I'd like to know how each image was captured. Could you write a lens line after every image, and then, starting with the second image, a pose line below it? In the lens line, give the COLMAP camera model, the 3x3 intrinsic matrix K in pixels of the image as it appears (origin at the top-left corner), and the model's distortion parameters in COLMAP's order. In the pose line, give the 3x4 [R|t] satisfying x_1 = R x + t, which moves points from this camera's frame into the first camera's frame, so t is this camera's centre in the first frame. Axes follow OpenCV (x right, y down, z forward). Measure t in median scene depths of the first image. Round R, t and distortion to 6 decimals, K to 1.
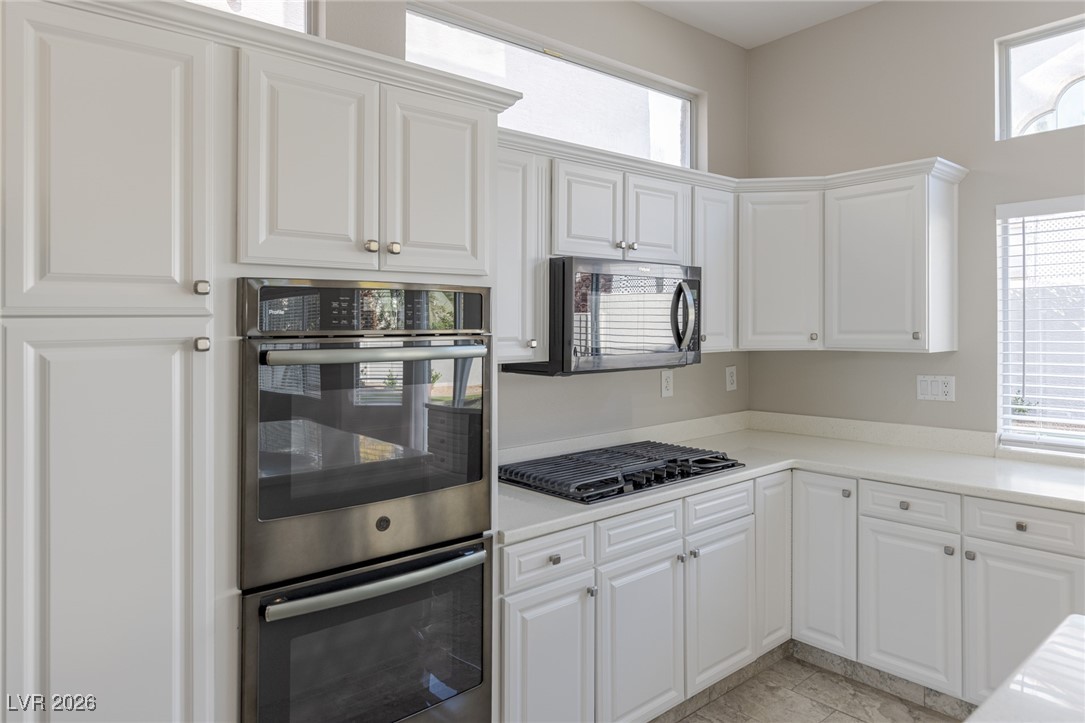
lens RADIAL K [[685.7, 0, 527.9], [0, 685.7, 327.4], [0, 0, 1]] dist [-0.007461, -0.001843]
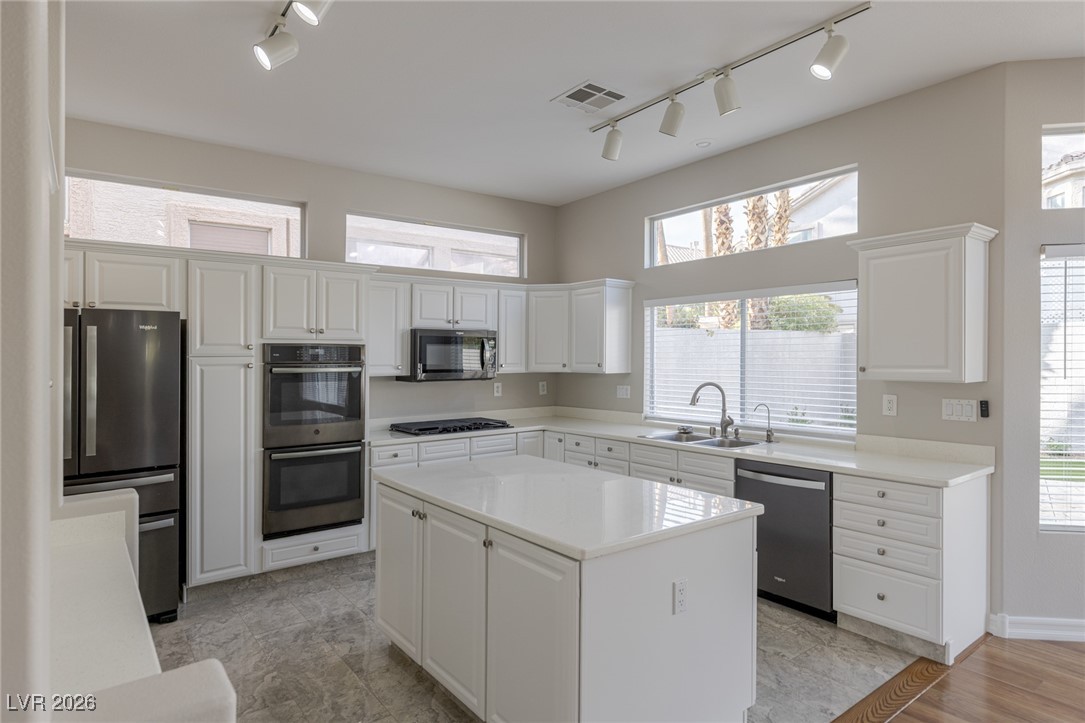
lens RADIAL K [[614.4, 0, 541.2], [0, 614.4, 359.4], [0, 0, 1]] dist [-0.003123, -0.000535]
pose [[0.998897, 0.005090, -0.046669, 0.546452], [-0.004983, 0.999985, 0.002411, -0.009405], [0.046680, -0.002176, 0.998908, -0.965090]]
